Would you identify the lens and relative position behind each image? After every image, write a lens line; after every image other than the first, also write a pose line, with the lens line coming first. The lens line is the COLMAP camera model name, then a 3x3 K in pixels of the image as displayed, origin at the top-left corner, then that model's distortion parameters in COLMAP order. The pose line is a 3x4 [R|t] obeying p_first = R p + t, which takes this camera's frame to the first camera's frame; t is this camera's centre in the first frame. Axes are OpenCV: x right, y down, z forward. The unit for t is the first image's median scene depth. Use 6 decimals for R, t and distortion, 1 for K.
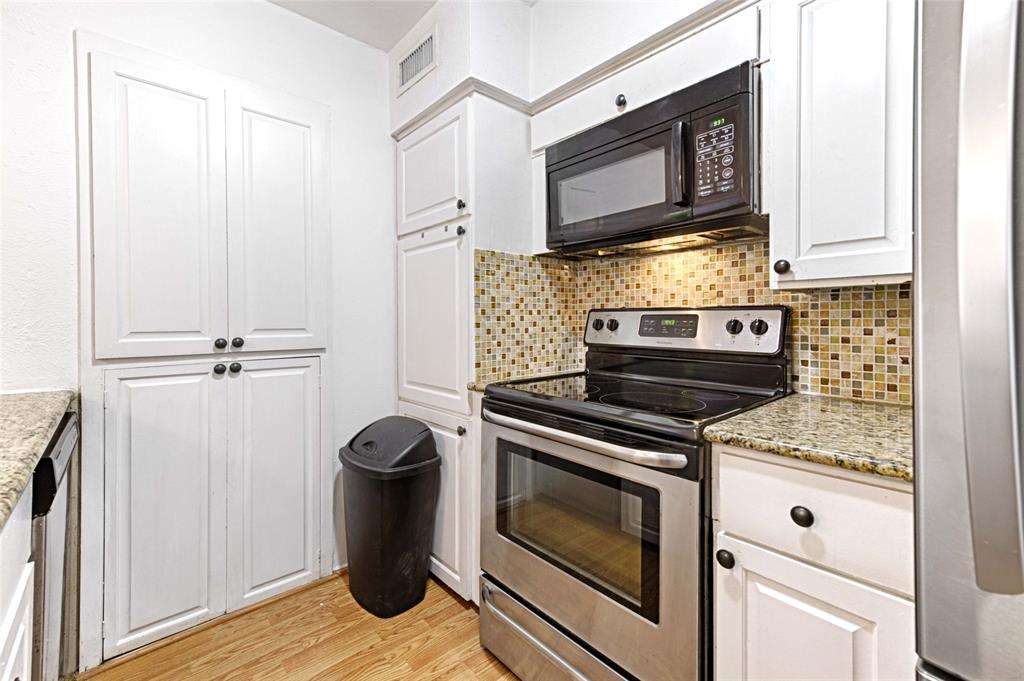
lens RADIAL K [[434.2, 0, 514.8], [0, 434.2, 320.6], [0, 0, 1]] dist [0.019130, -0.000190]
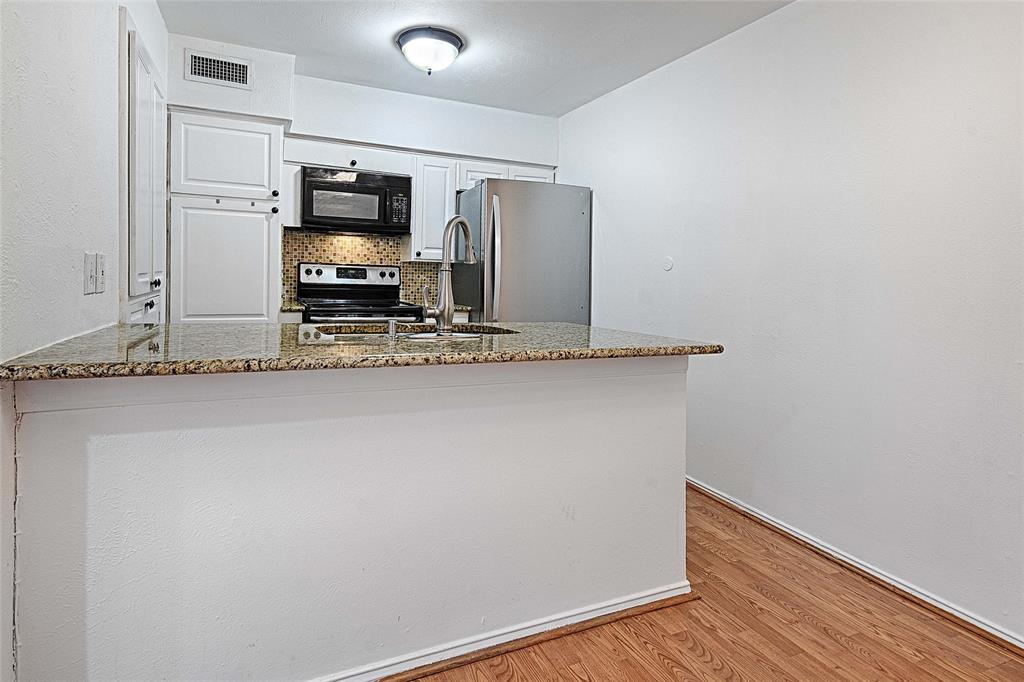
lens RADIAL K [[498.6, 0, 451.9], [0, 498.6, 292.4], [0, 0, 1]] dist [-0.000533, -0.000269]
pose [[0.332584, -0.022998, 0.942793, -1.728420], [-0.027441, 0.999043, 0.034050, 0.009126], [-0.942674, -0.037196, 0.331634, -0.215580]]
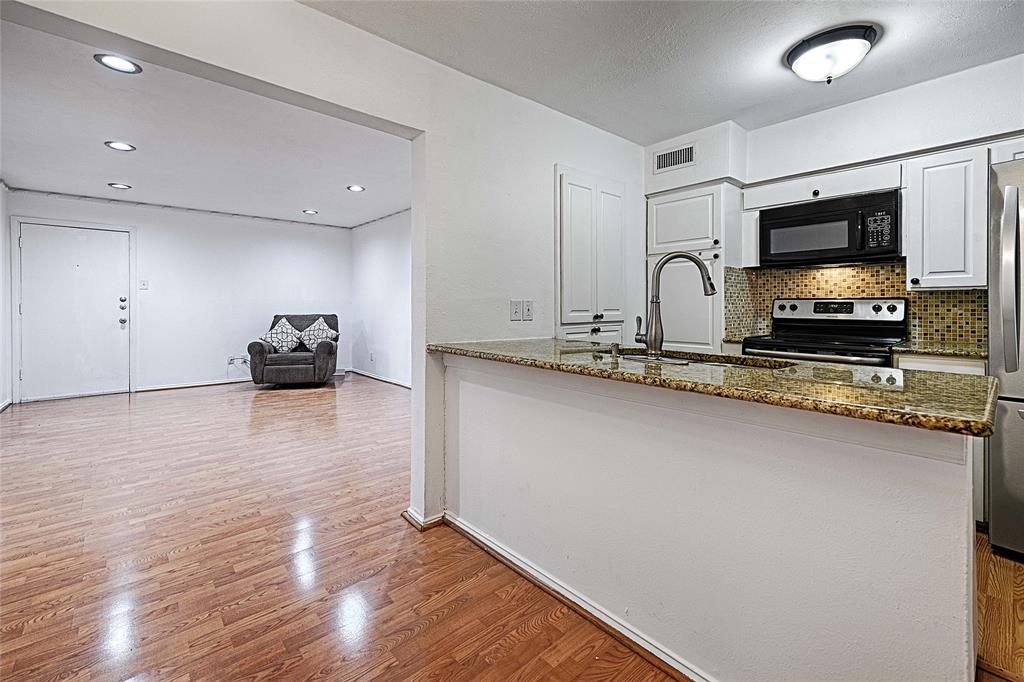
lens RADIAL K [[439.6, 0, 510.6], [0, 439.6, 308.0], [0, 0, 1]] dist [0.007814, -0.000319]
pose [[0.999979, 0.001488, -0.006273, -1.061952], [-0.001467, 0.999994, 0.003288, 0.008605], [0.006277, -0.003279, 0.999975, -0.943713]]
